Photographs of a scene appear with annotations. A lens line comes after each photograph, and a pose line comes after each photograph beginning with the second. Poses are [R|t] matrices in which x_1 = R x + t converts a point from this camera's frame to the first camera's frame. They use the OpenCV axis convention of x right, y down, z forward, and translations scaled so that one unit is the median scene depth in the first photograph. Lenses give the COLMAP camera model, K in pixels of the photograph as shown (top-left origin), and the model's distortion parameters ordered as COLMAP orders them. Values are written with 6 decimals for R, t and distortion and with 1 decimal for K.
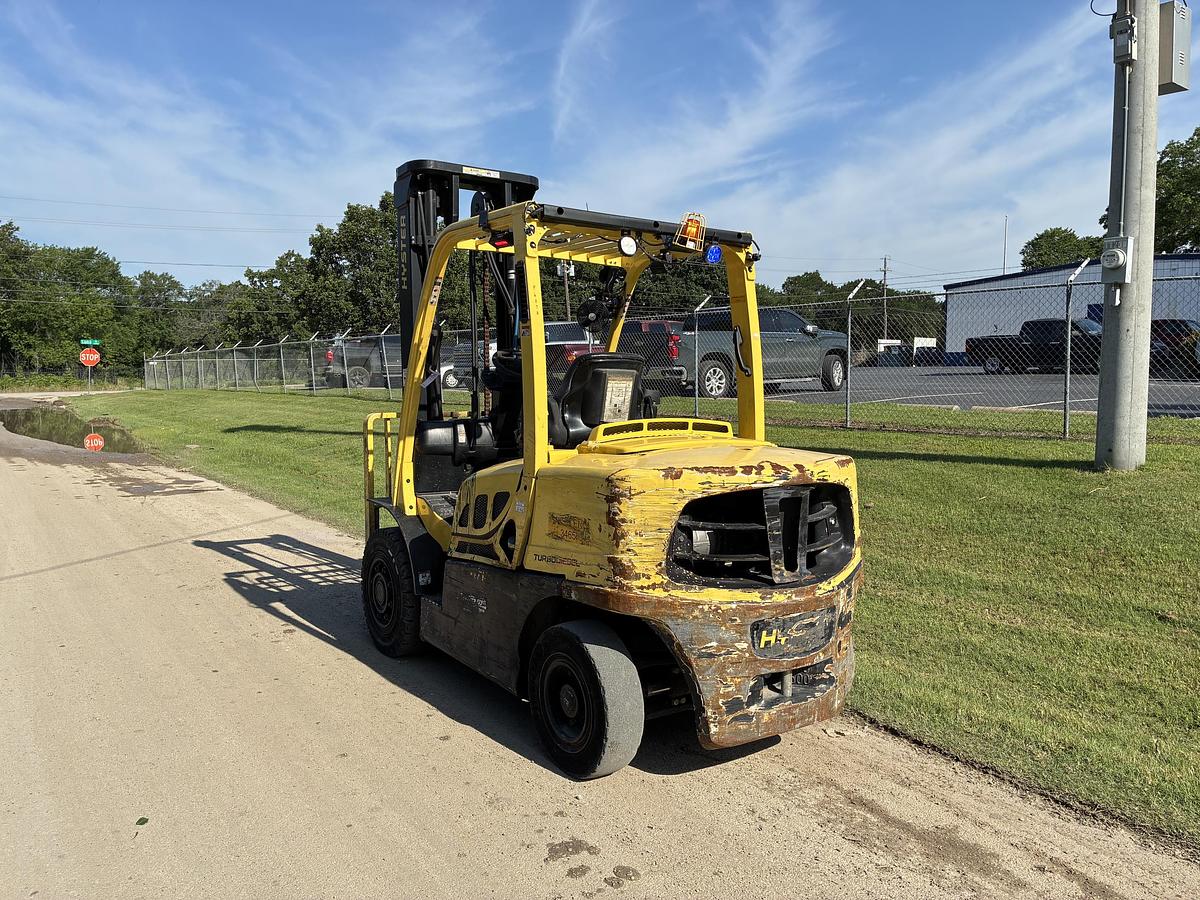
lens RADIAL K [[908.7, 0, 604.9], [0, 908.7, 441.3], [0, 0, 1]] dist [0.045400, -0.054146]
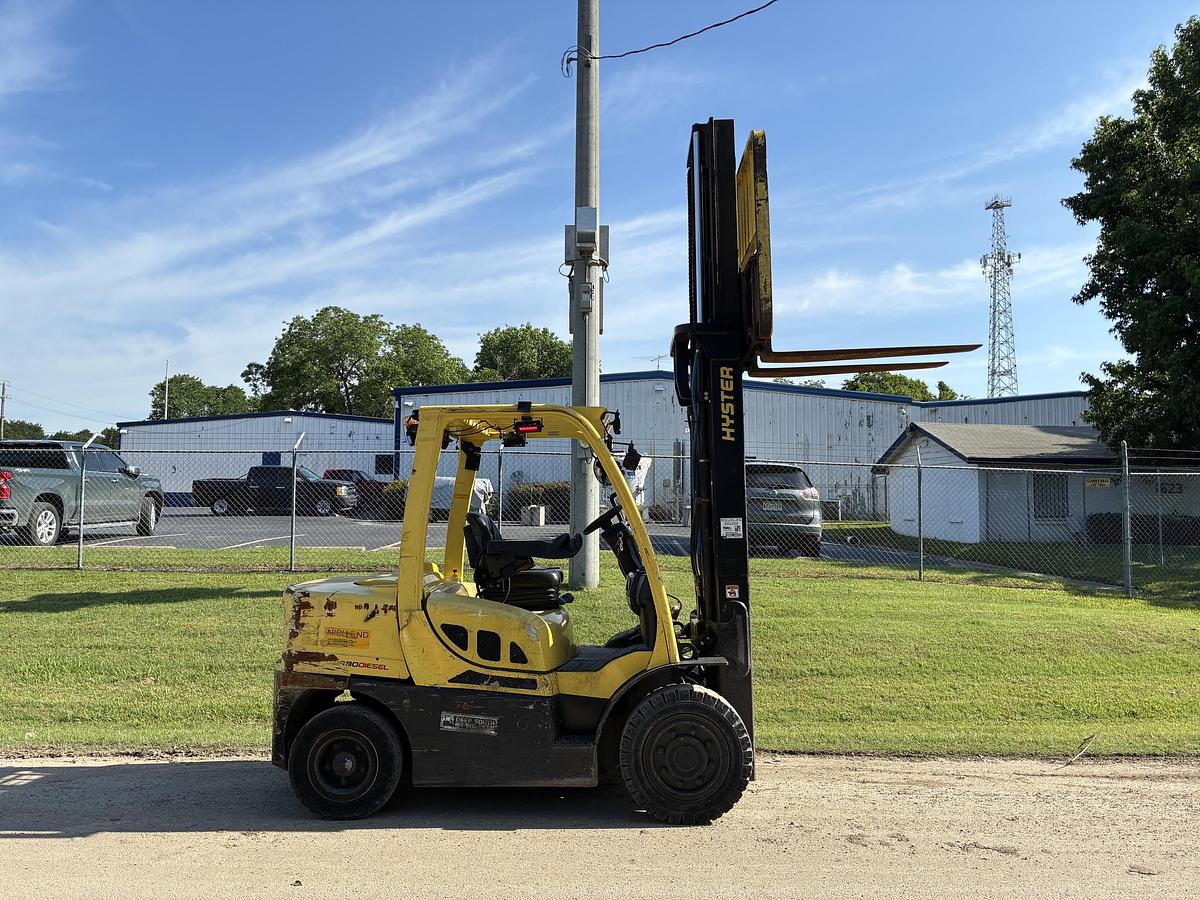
lens RADIAL K [[908.7, 0, 602.7], [0, 908.7, 444.5], [0, 0, 1]] dist [0.045400, -0.054146]
pose [[0.601112, 0.061368, 0.796805, -1.090205], [0.056829, 0.991241, -0.119215, -0.040111], [-0.797142, 0.116943, 0.592359, 0.237861]]
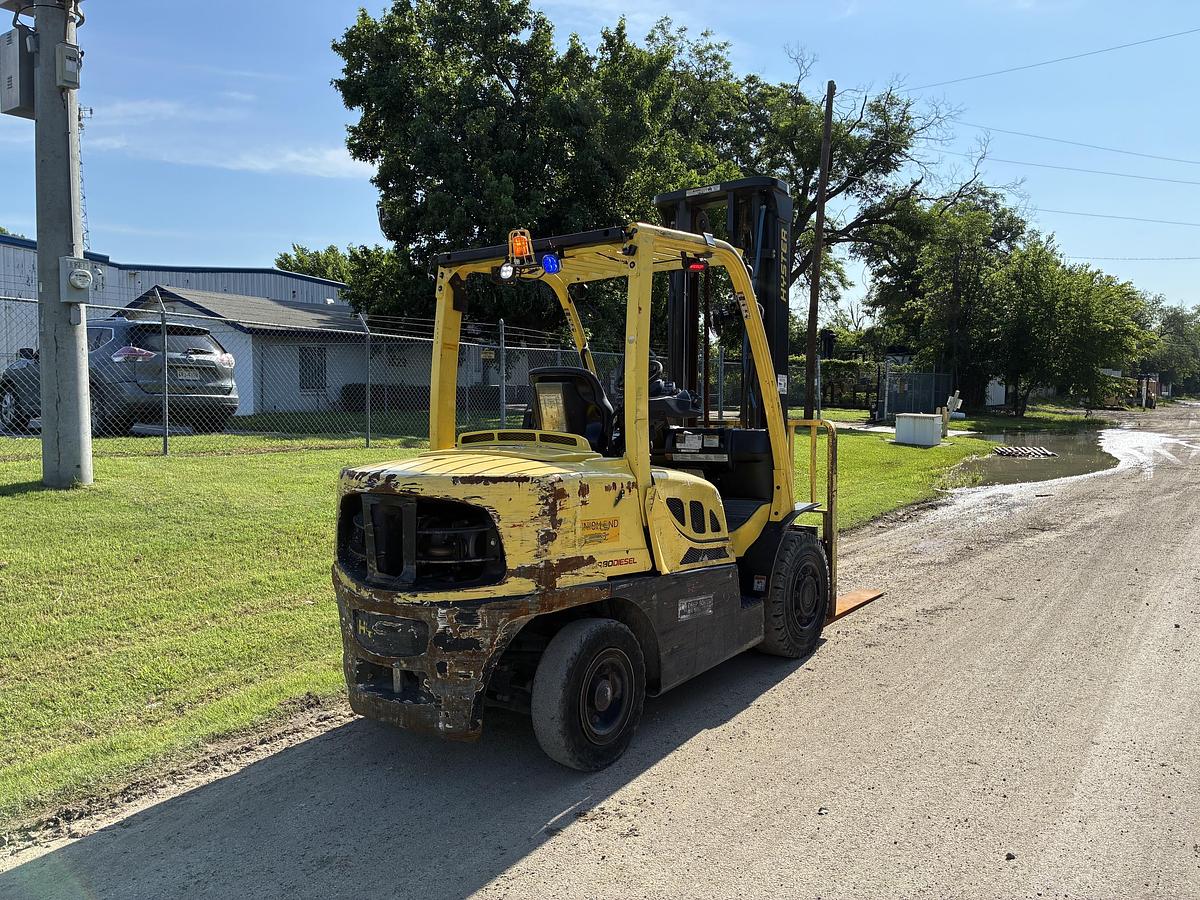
lens RADIAL K [[908.7, 0, 605.6], [0, 908.7, 440.6], [0, 0, 1]] dist [0.045400, -0.054146]
pose [[-0.308328, -0.053707, 0.949763, -1.152704], [0.080495, 0.993351, 0.082303, -0.107376], [-0.947868, 0.101828, -0.301955, 1.463116]]
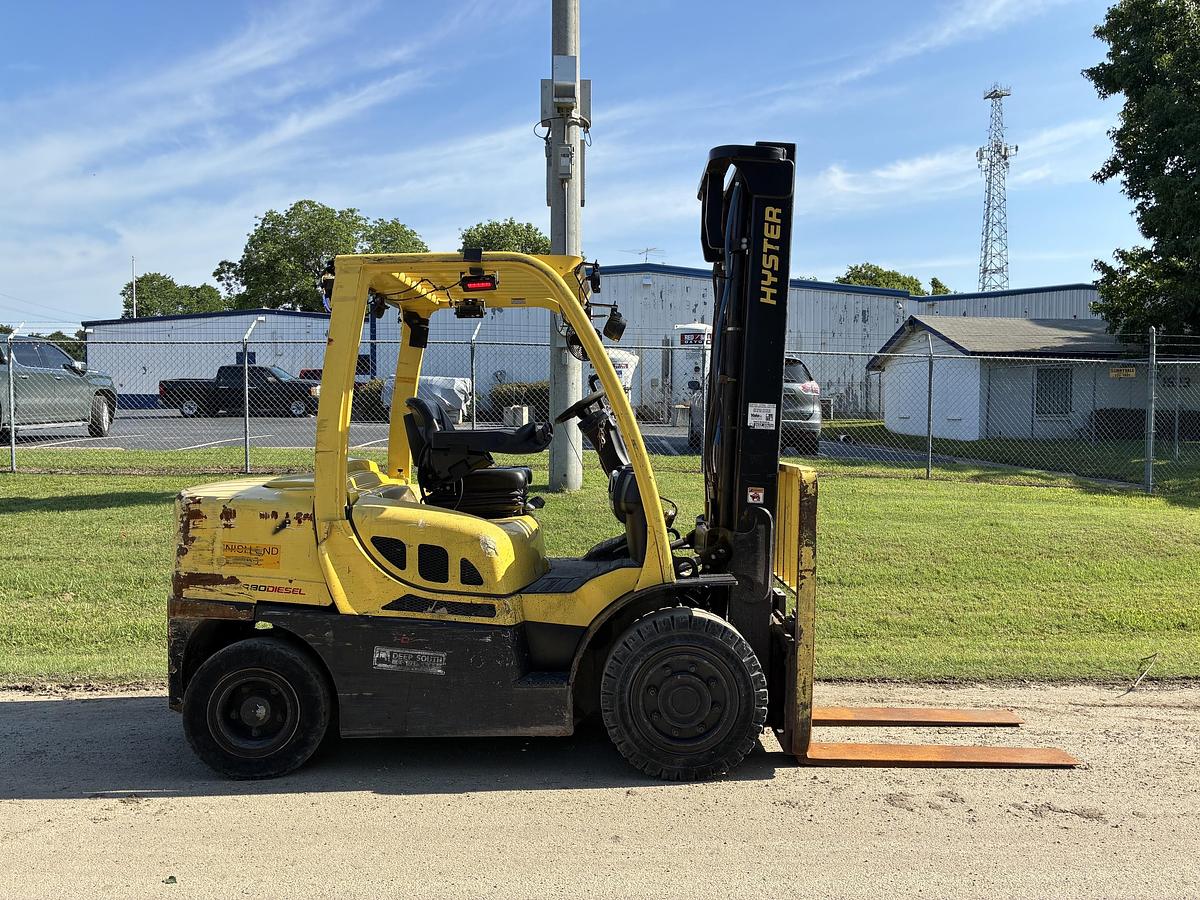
lens RADIAL K [[908.7, 0, 605.0], [0, 908.7, 443.1], [0, 0, 1]] dist [0.045400, -0.054146]
pose [[0.587959, -0.026363, 0.808461, -0.868328], [0.062777, 0.997941, -0.013113, -0.030052], [-0.806451, 0.058463, 0.588403, 0.390288]]
